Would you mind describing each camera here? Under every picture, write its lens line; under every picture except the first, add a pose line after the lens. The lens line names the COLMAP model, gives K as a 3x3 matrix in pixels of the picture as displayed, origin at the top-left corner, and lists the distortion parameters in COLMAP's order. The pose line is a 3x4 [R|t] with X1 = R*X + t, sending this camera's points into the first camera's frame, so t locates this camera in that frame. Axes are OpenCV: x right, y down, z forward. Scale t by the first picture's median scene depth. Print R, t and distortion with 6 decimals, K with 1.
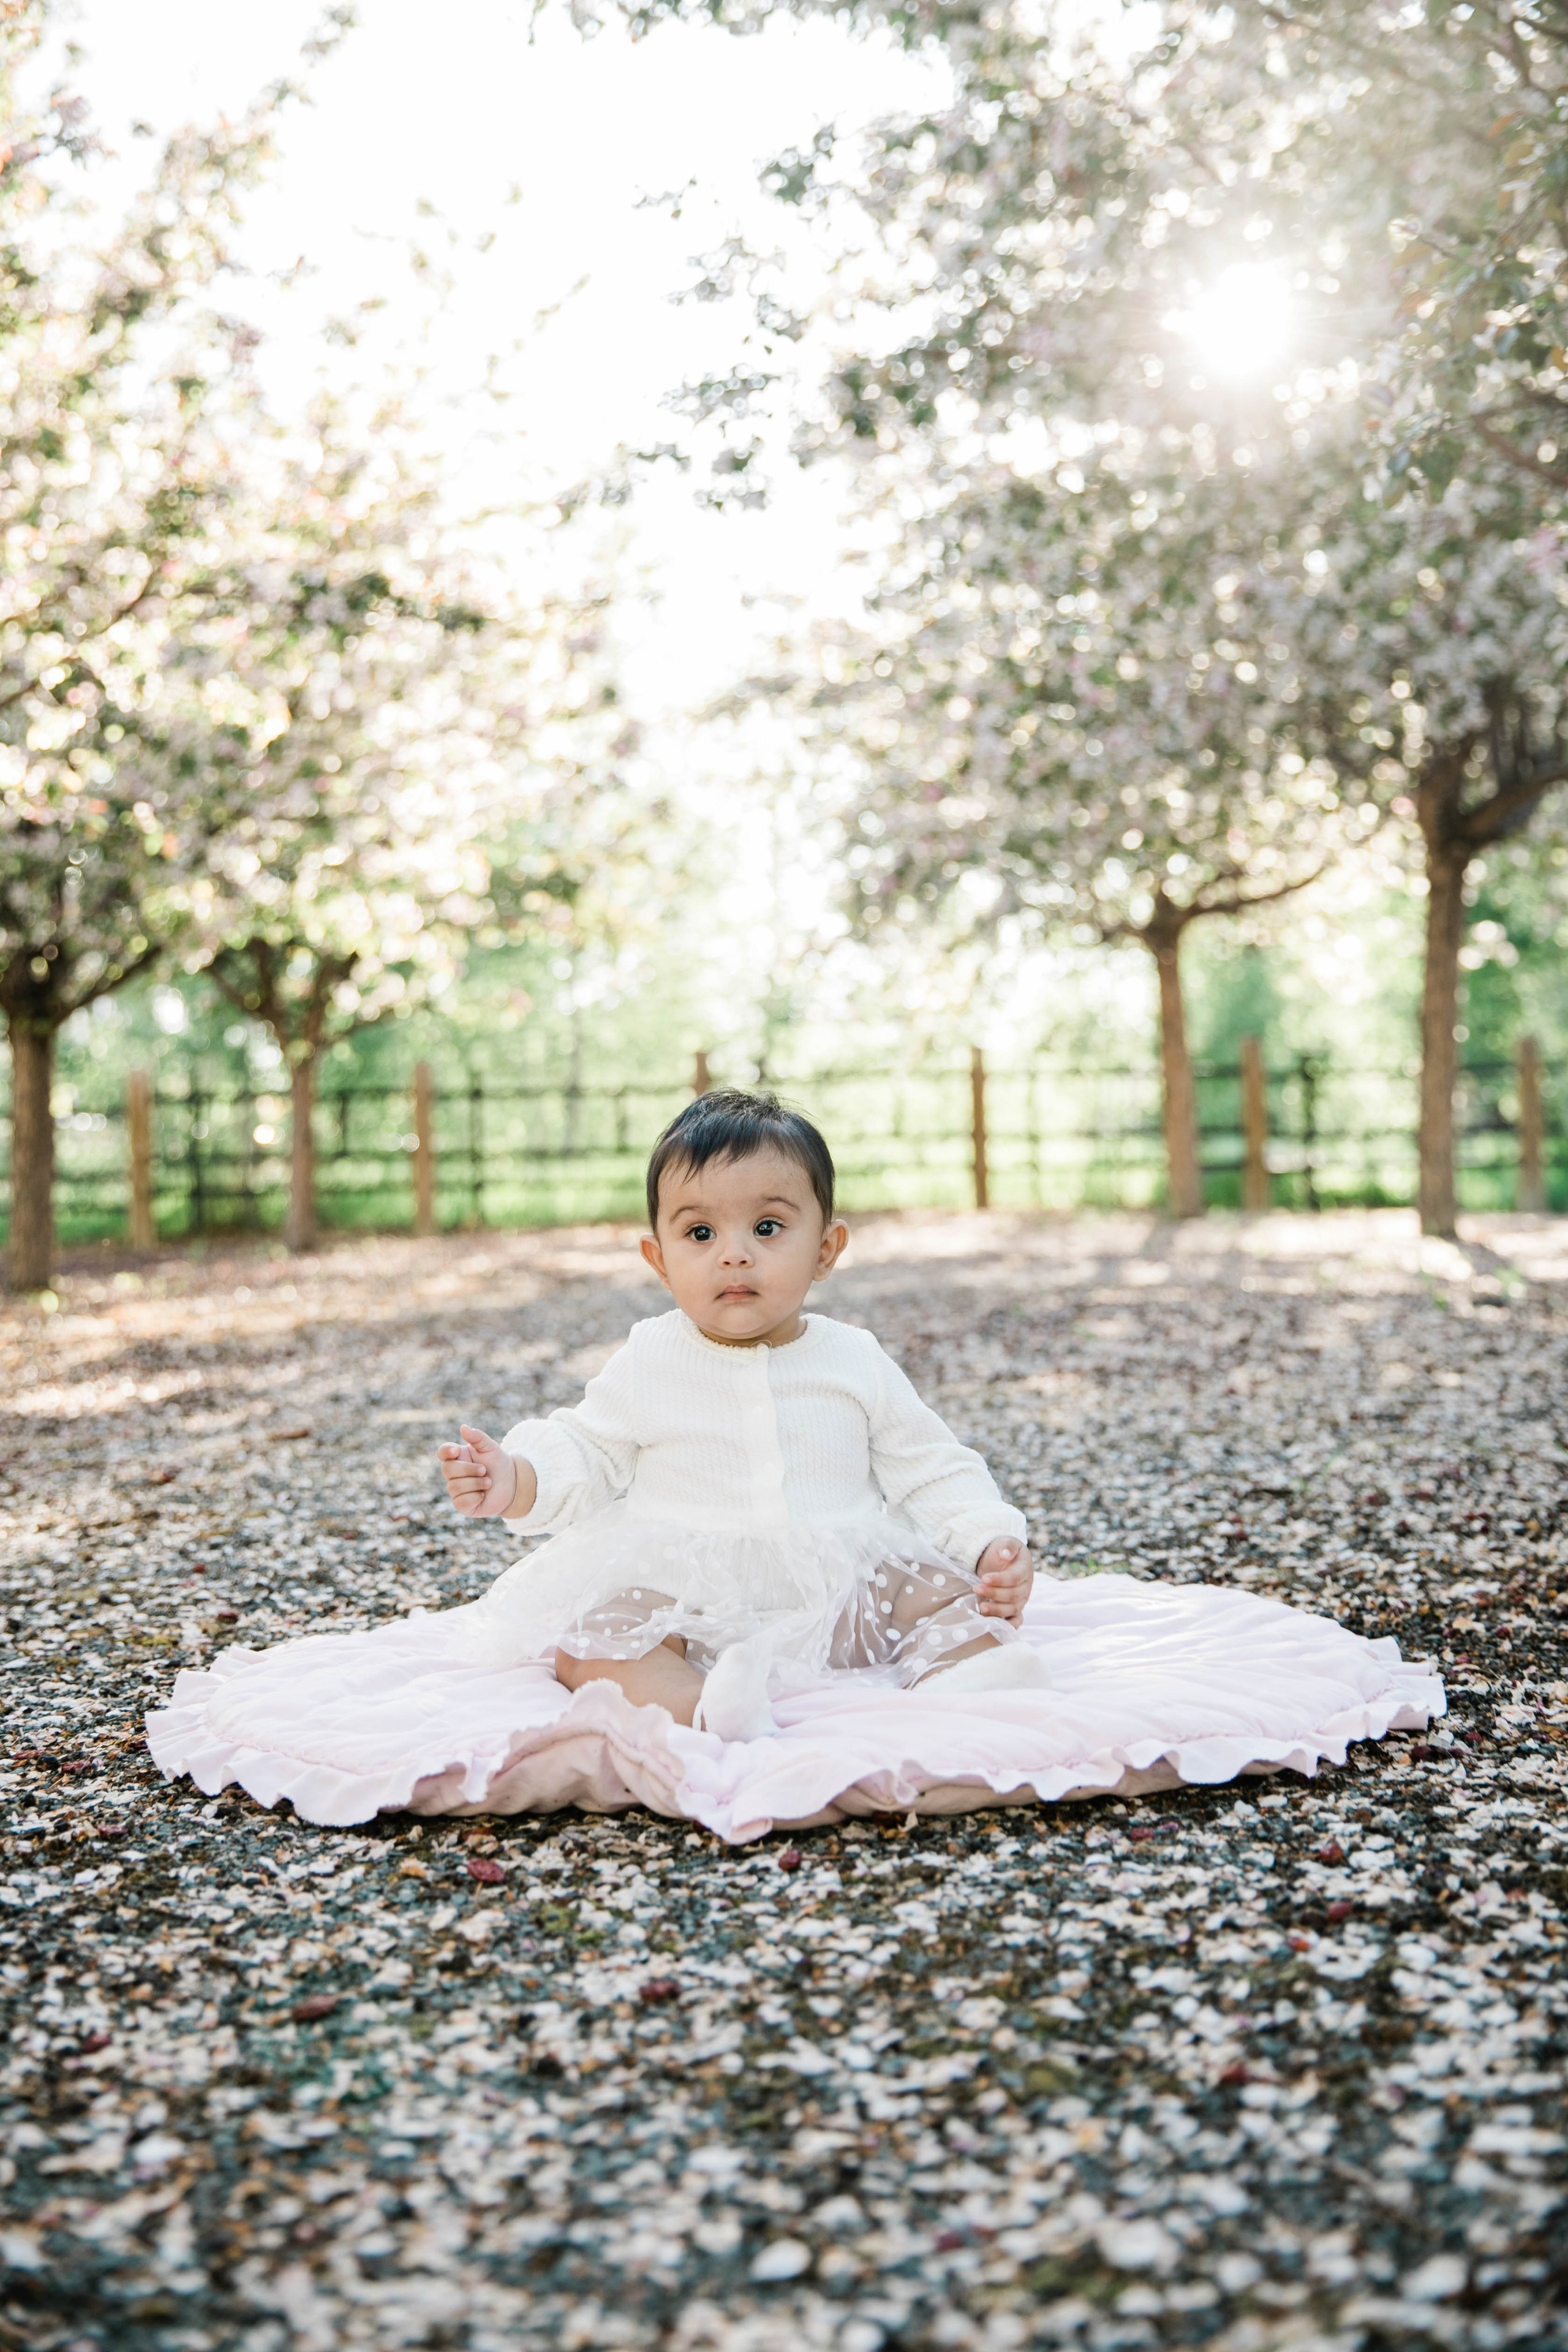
lens RADIAL K [[2937.7, 0, 786.0], [0, 2937.7, 1215.3], [0, 0, 1]] dist [0.077148, 0.016947]
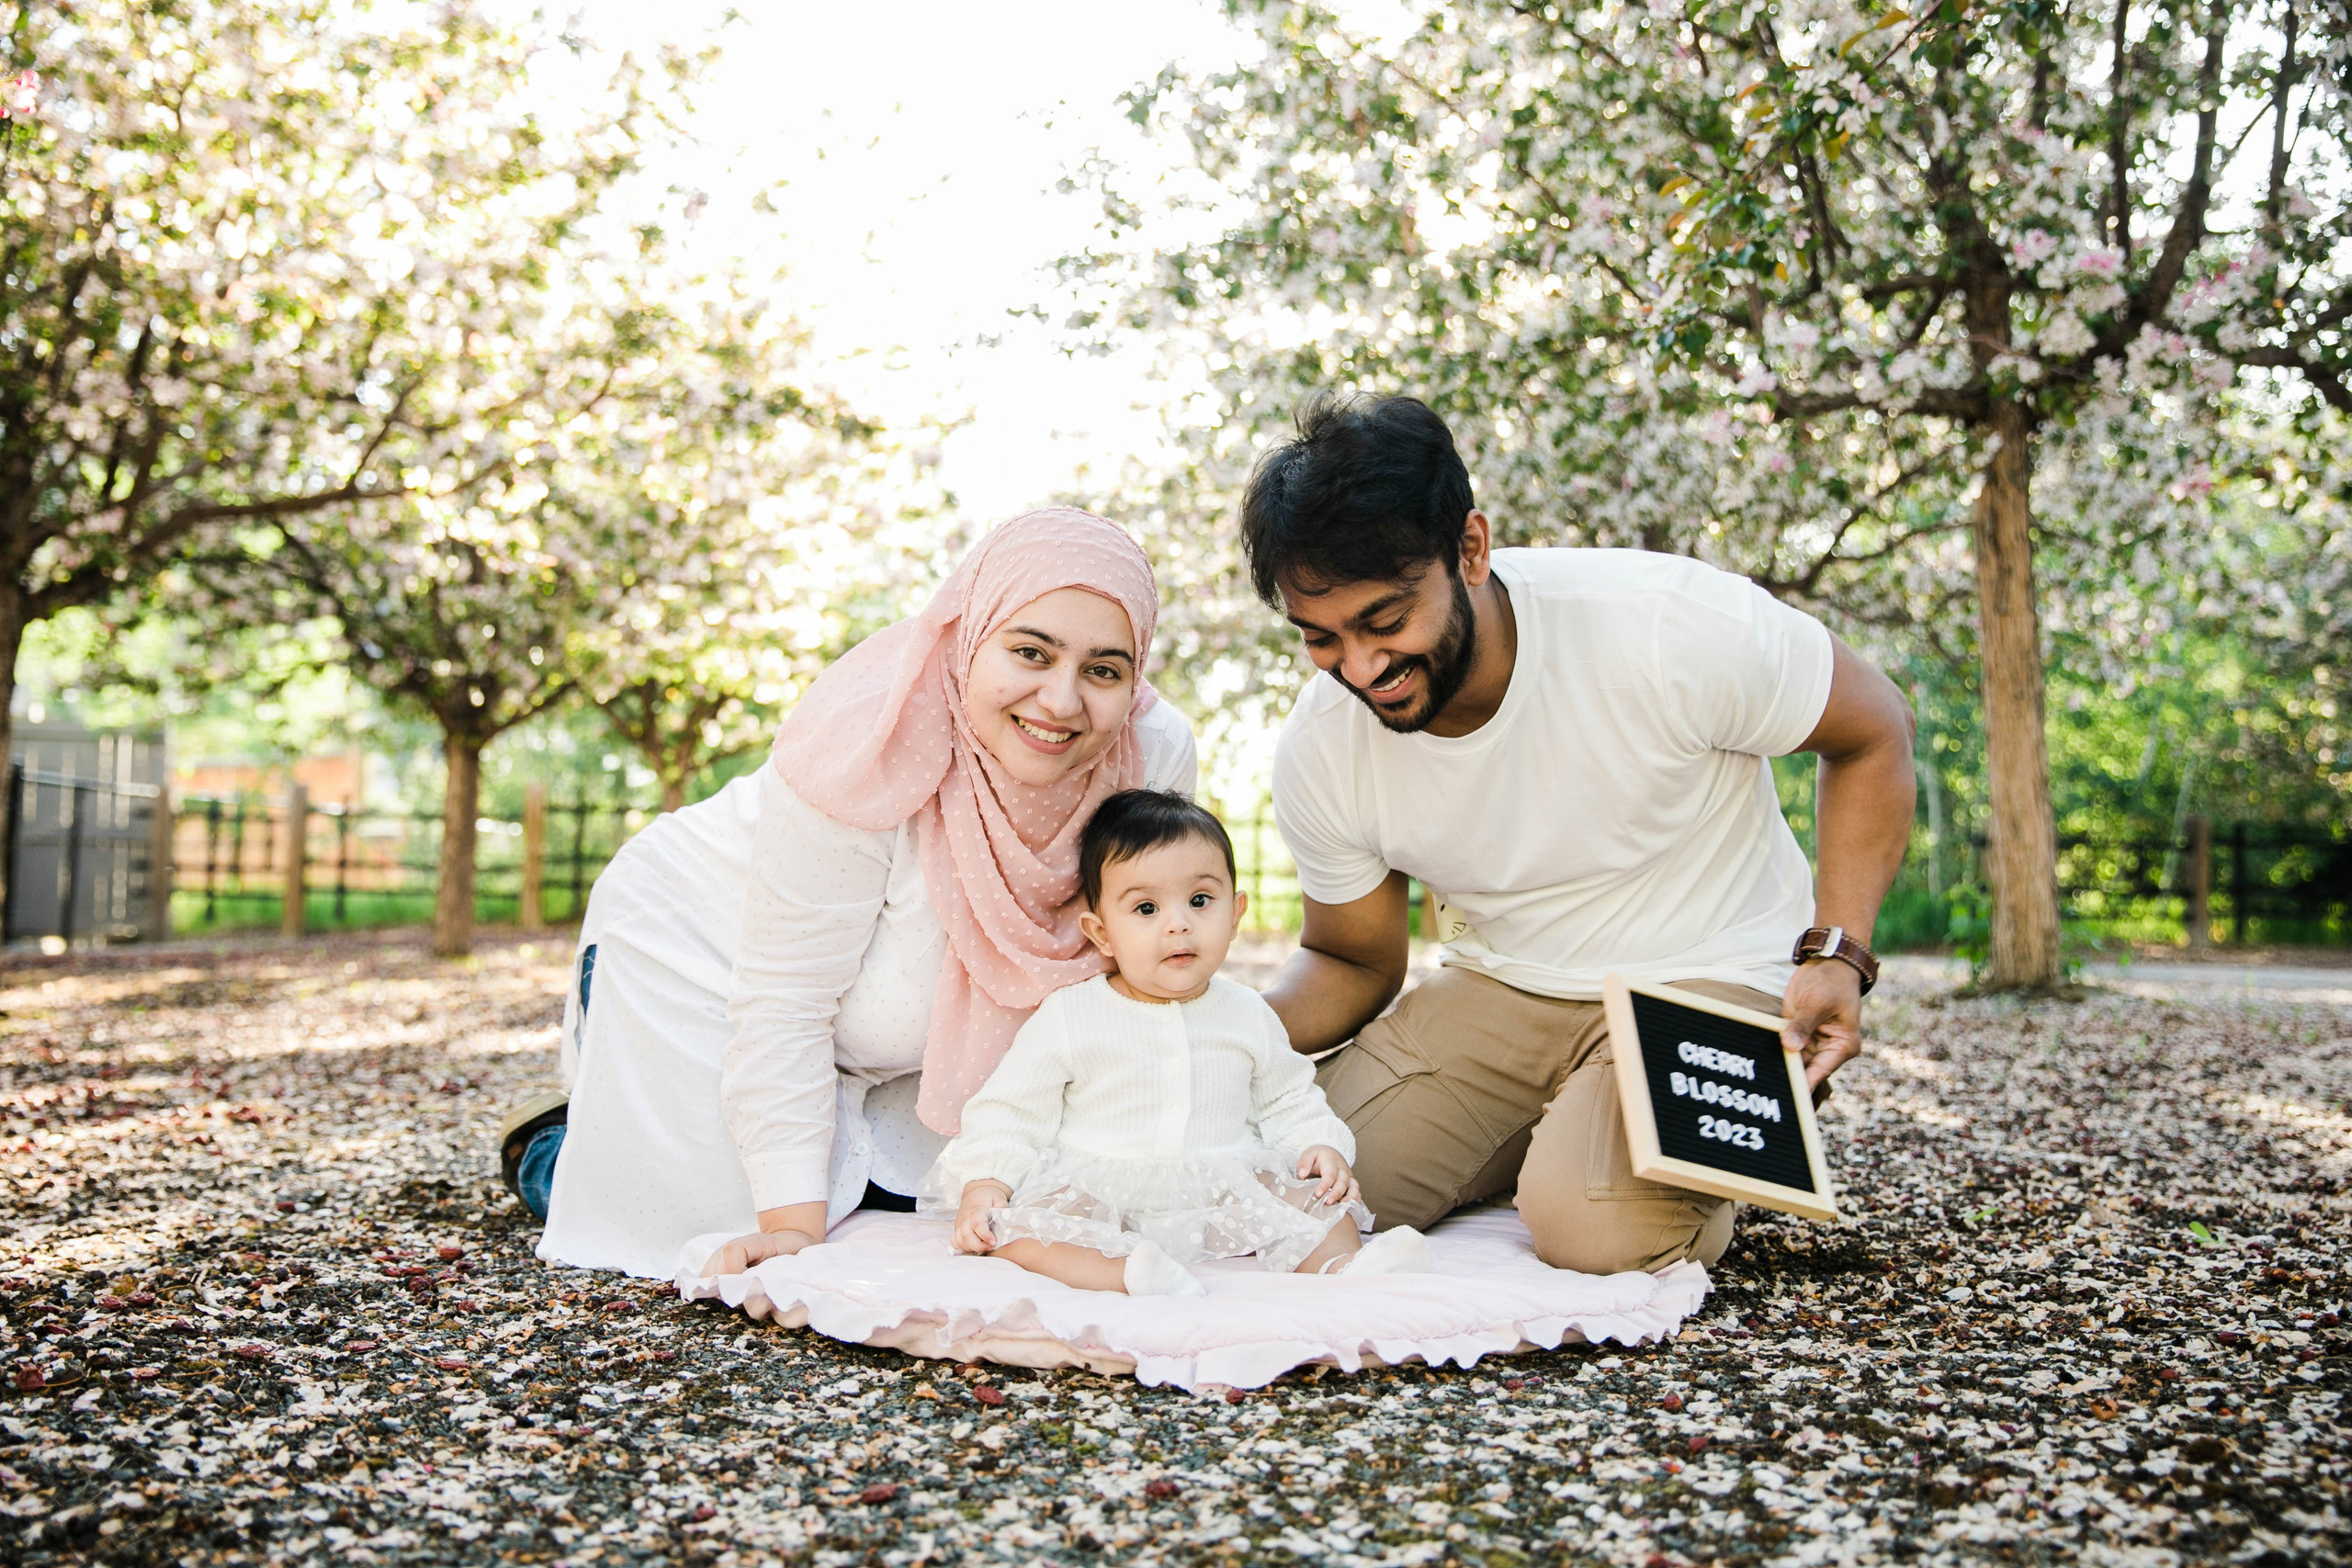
lens RADIAL K [[2365.5, 0, 1173.6], [0, 2365.5, 784.0], [0, 0, 1]] dist [-0.009742, 0.110818]
pose [[0.996617, 0.049990, 0.065236, -0.107592], [-0.045492, 0.996599, -0.068702, 0.036086], [-0.068449, 0.065502, 0.995502, 0.006993]]
